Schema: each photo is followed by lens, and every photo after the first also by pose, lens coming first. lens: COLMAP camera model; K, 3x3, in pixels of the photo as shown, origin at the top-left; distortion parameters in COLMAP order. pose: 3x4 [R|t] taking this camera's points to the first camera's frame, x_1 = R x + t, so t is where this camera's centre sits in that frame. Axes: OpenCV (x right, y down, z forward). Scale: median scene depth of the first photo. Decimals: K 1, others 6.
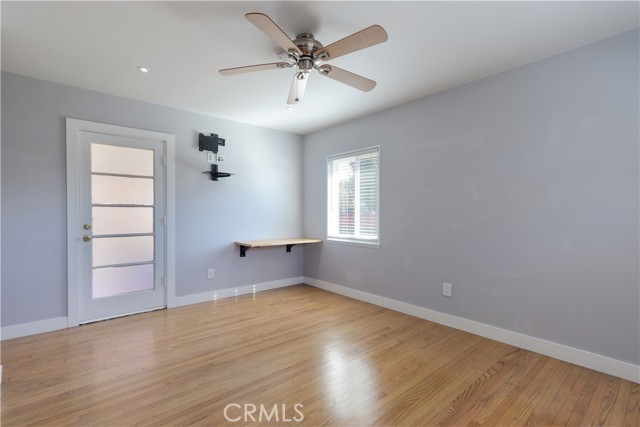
lens RADIAL K [[307.4, 0, 320.0], [0, 307.4, 213.5], [0, 0, 1]] dist [0.001048, 0.000275]
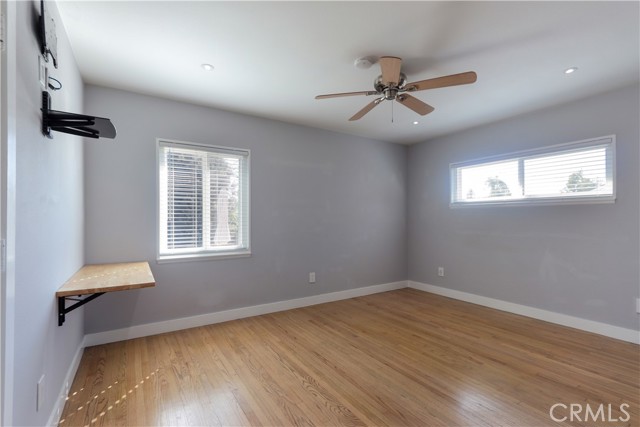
lens RADIAL K [[290.8, 0, 329.8], [0, 290.8, 217.3], [0, 0, 1]] dist [0.000940, 0.000329]
pose [[0.124995, -0.001516, 0.992156, -0.821267], [0.005608, 0.999984, 0.000821, -0.012451], [-0.992141, 0.005461, 0.125002, 0.772376]]
